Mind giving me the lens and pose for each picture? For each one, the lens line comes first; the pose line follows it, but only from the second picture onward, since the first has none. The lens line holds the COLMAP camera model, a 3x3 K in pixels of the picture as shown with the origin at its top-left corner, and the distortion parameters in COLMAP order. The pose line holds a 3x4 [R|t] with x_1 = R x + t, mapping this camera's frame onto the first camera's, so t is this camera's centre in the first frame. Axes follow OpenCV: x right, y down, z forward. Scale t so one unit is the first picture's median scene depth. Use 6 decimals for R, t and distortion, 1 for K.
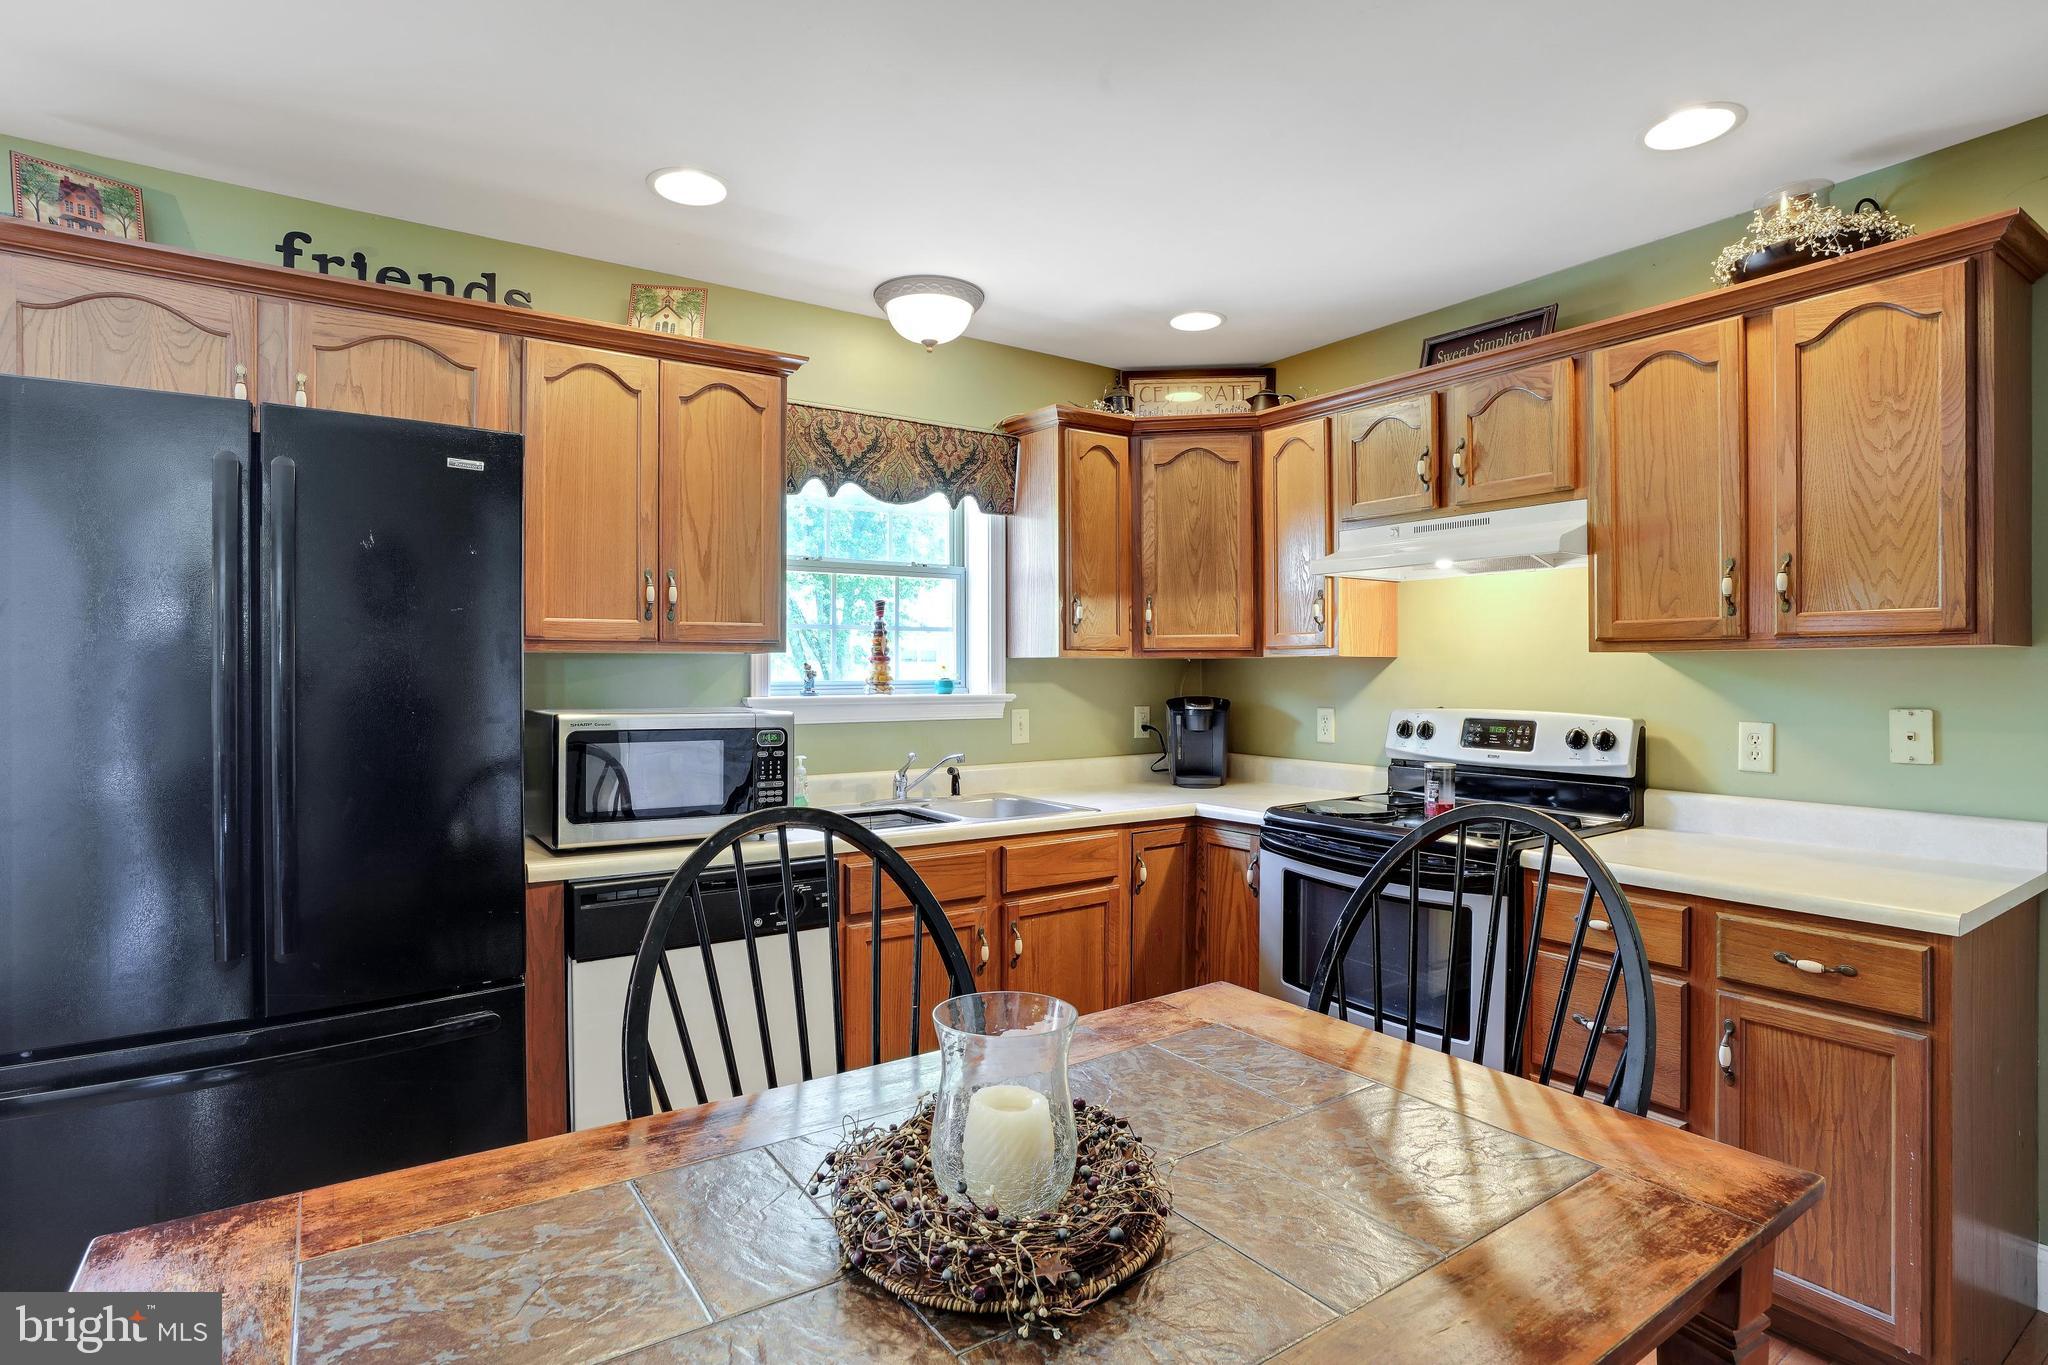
lens RADIAL K [[1019.9, 0, 1039.1], [0, 1019.9, 680.8], [0, 0, 1]] dist [-0.018017, 0.007625]
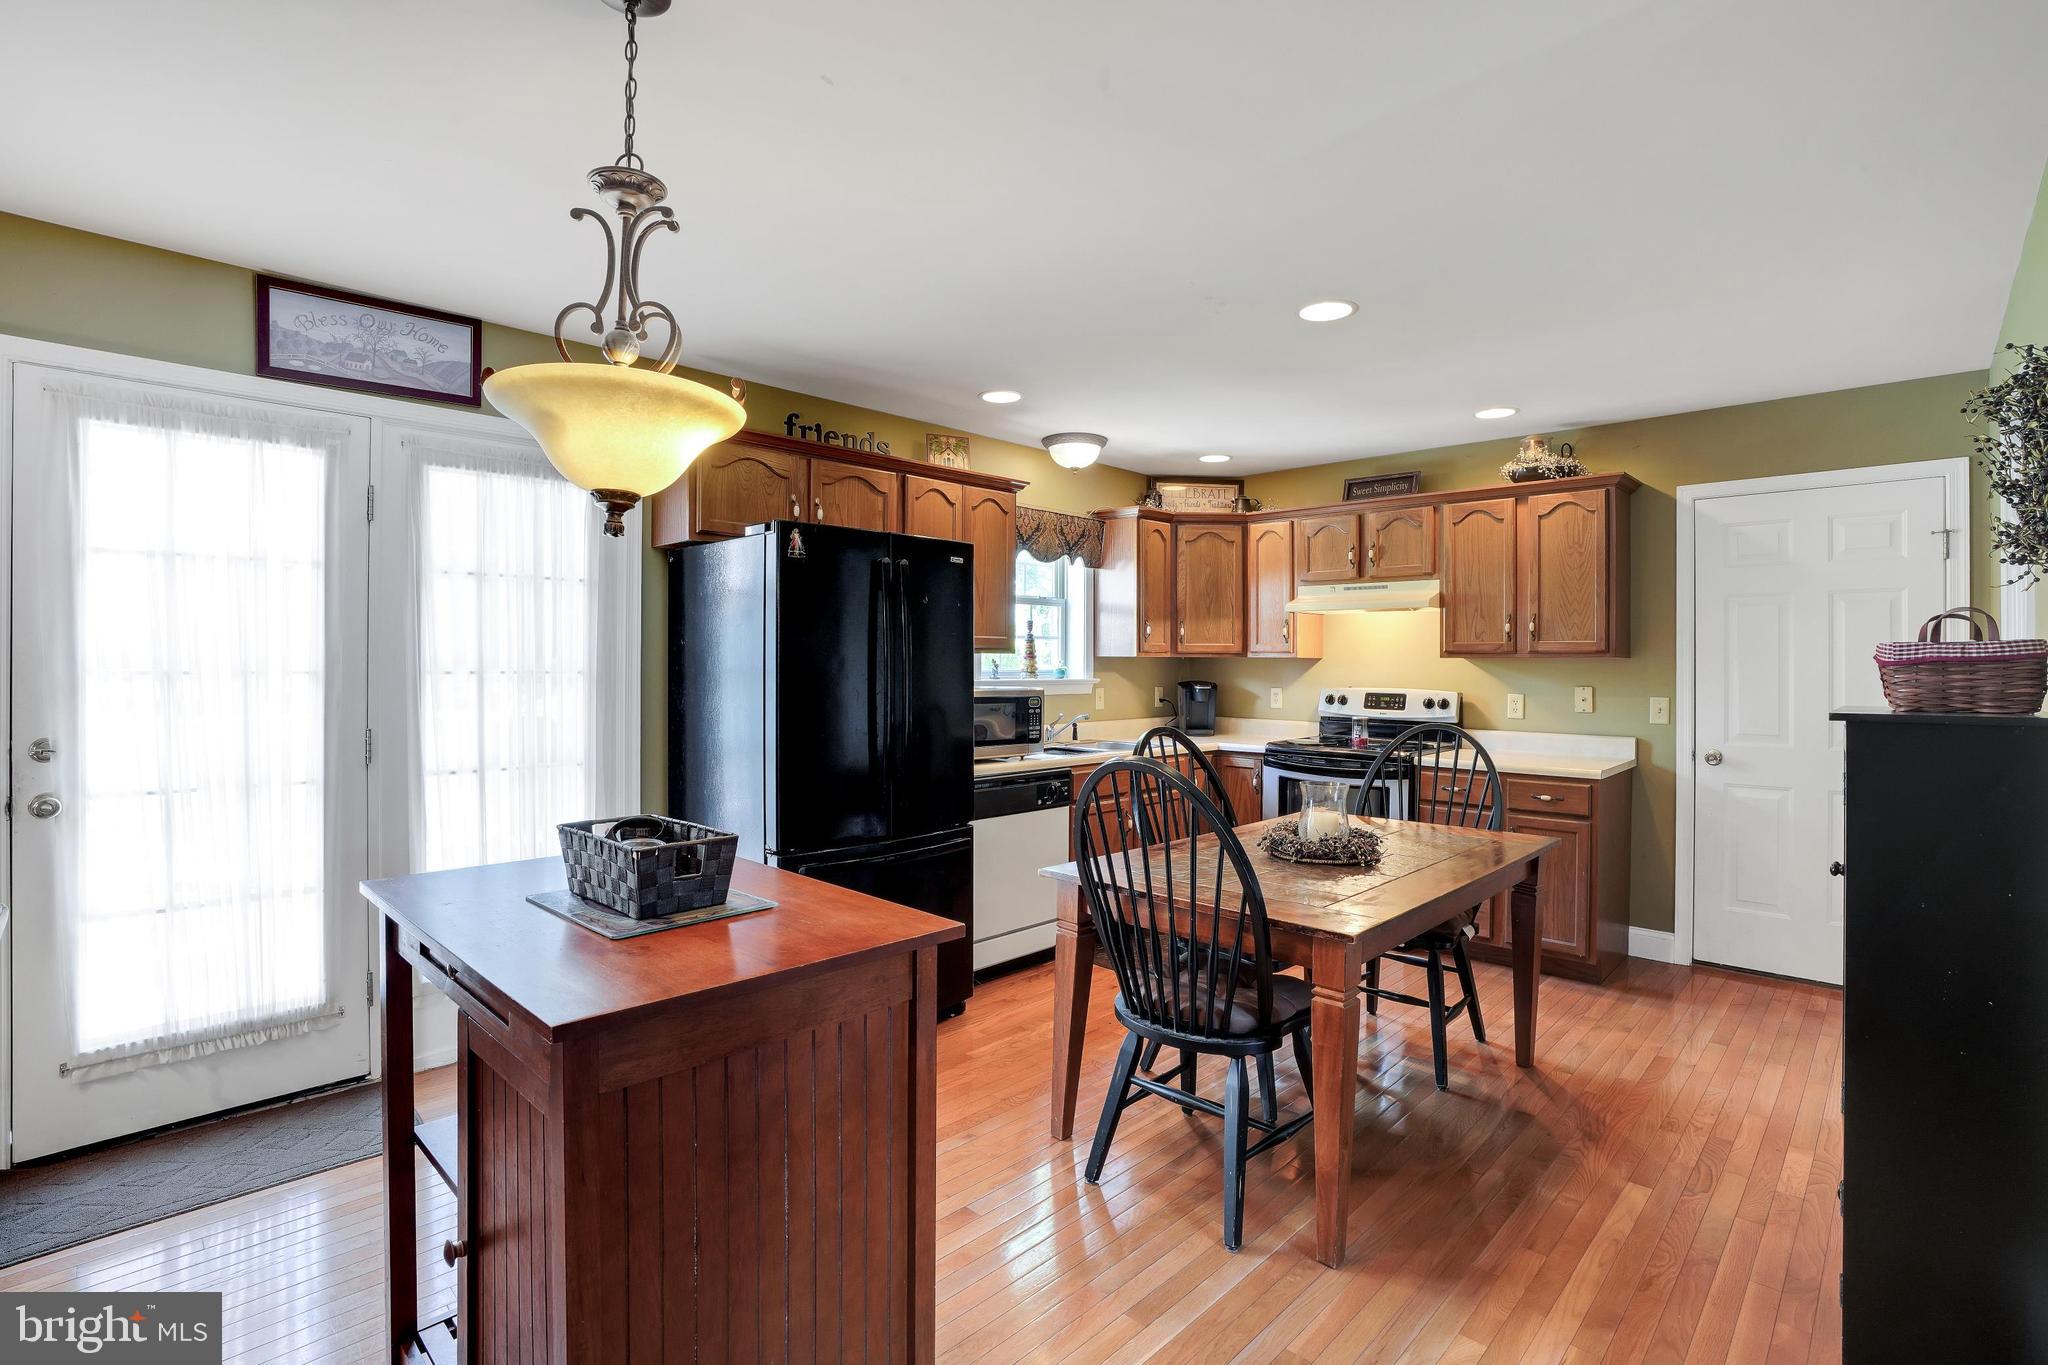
lens RADIAL K [[945.6, 0, 1032.0], [0, 945.6, 674.2], [0, 0, 1]] dist [-0.040433, 0.006998]
pose [[0.981666, 0.005380, 0.190532, -0.521284], [-0.006114, 0.999976, 0.003267, 0.001862], [-0.190510, -0.004372, 0.981676, -0.567014]]
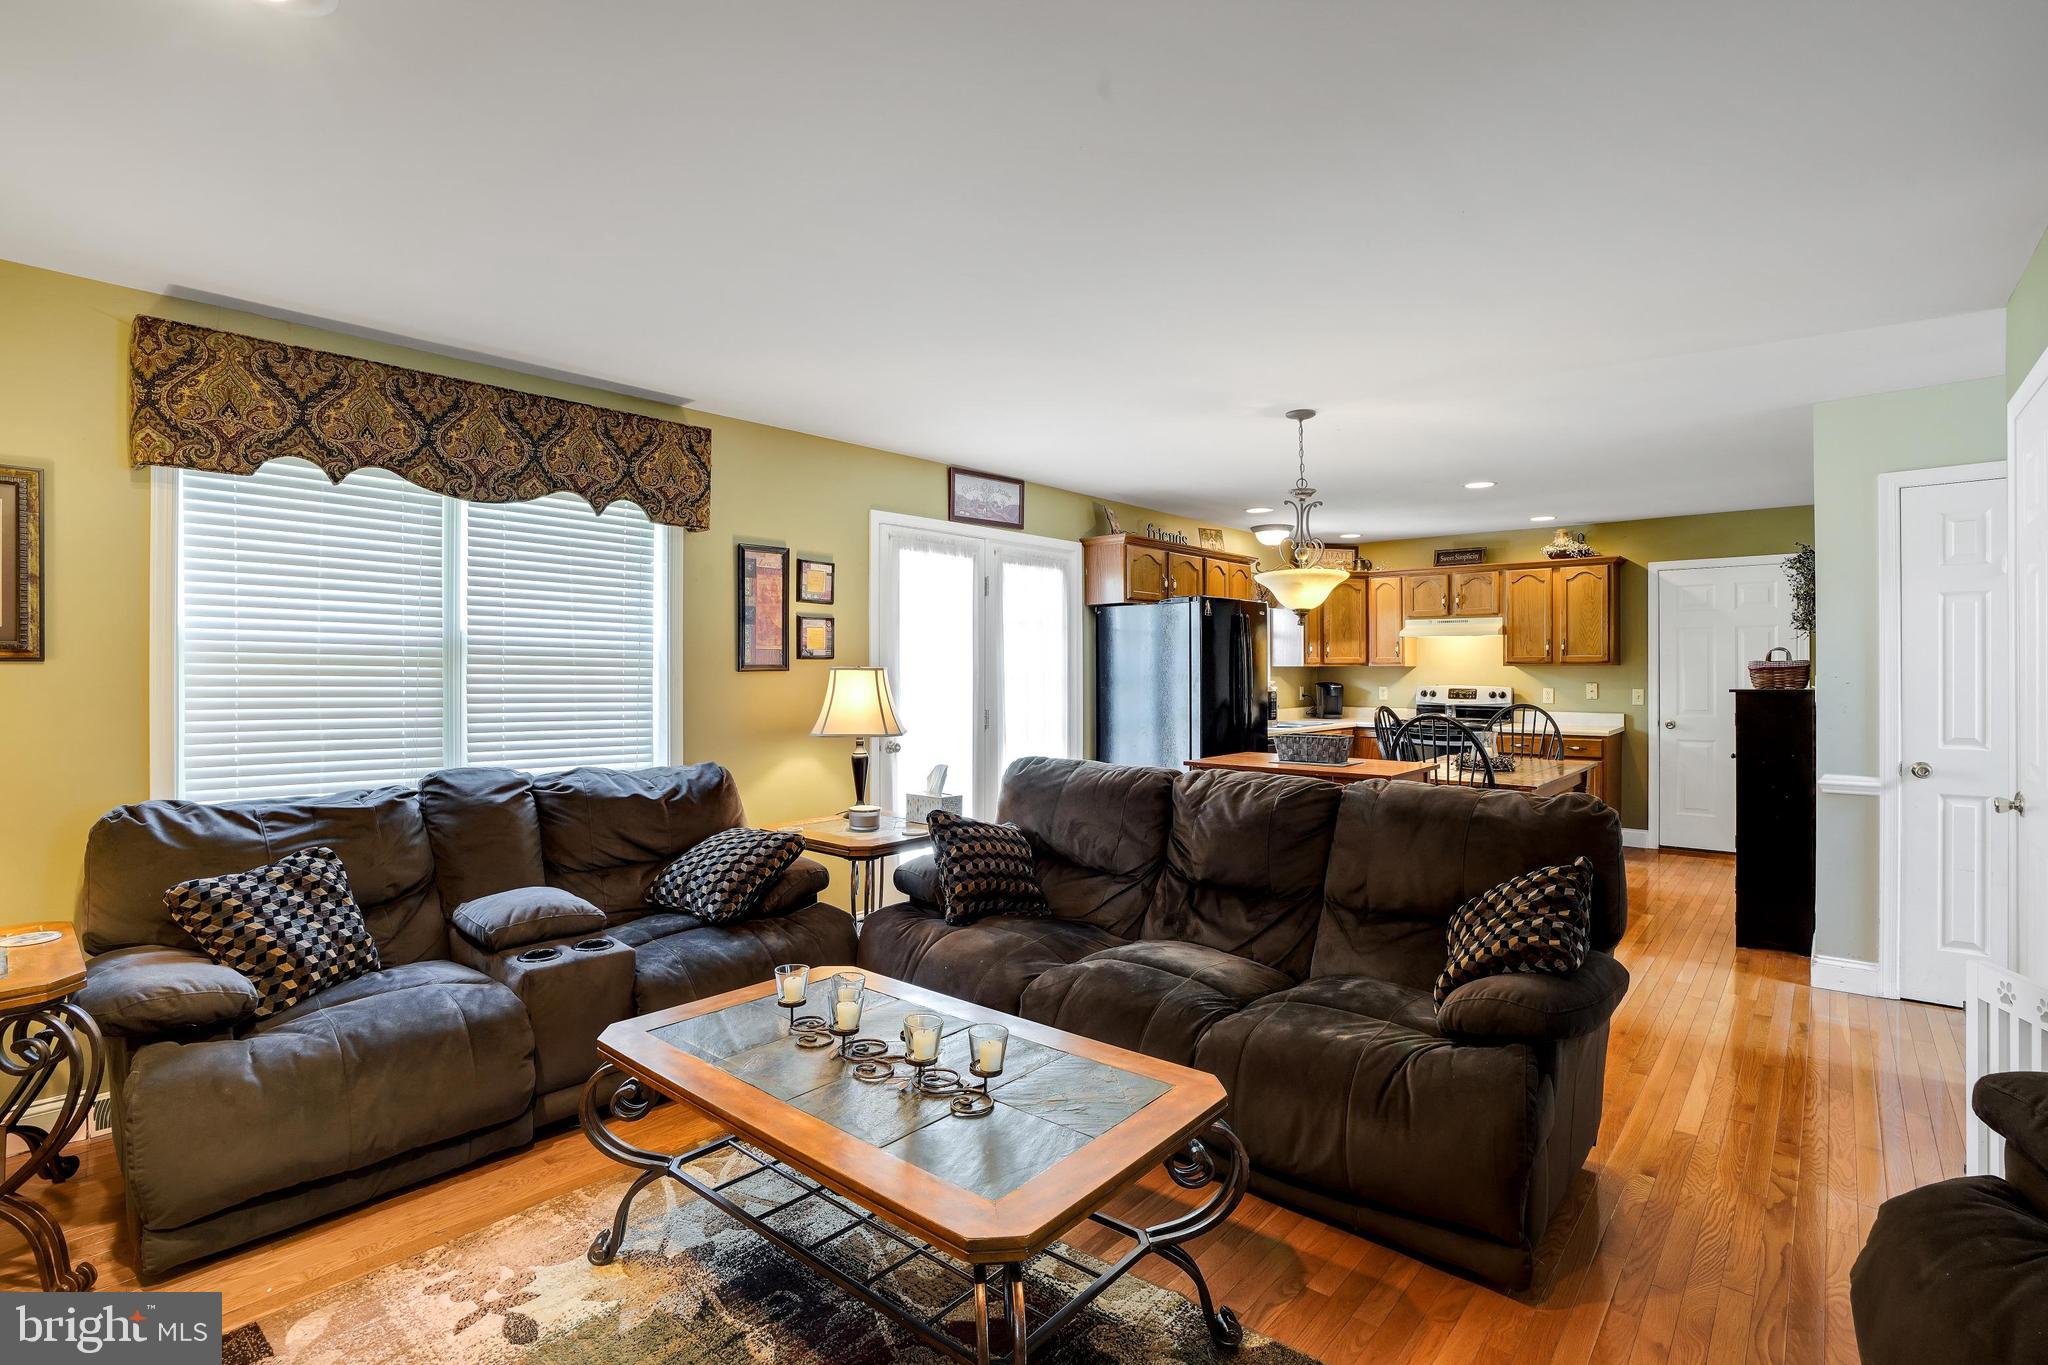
lens RADIAL K [[945.6, 0, 1020.3], [0, 945.6, 685.6], [0, 0, 1]] dist [-0.040433, 0.006998]
pose [[0.972153, -0.000496, 0.234345, -1.442583], [-0.001274, 0.999972, 0.007402, 0.011301], [-0.234342, -0.007495, 0.972125, -1.328910]]
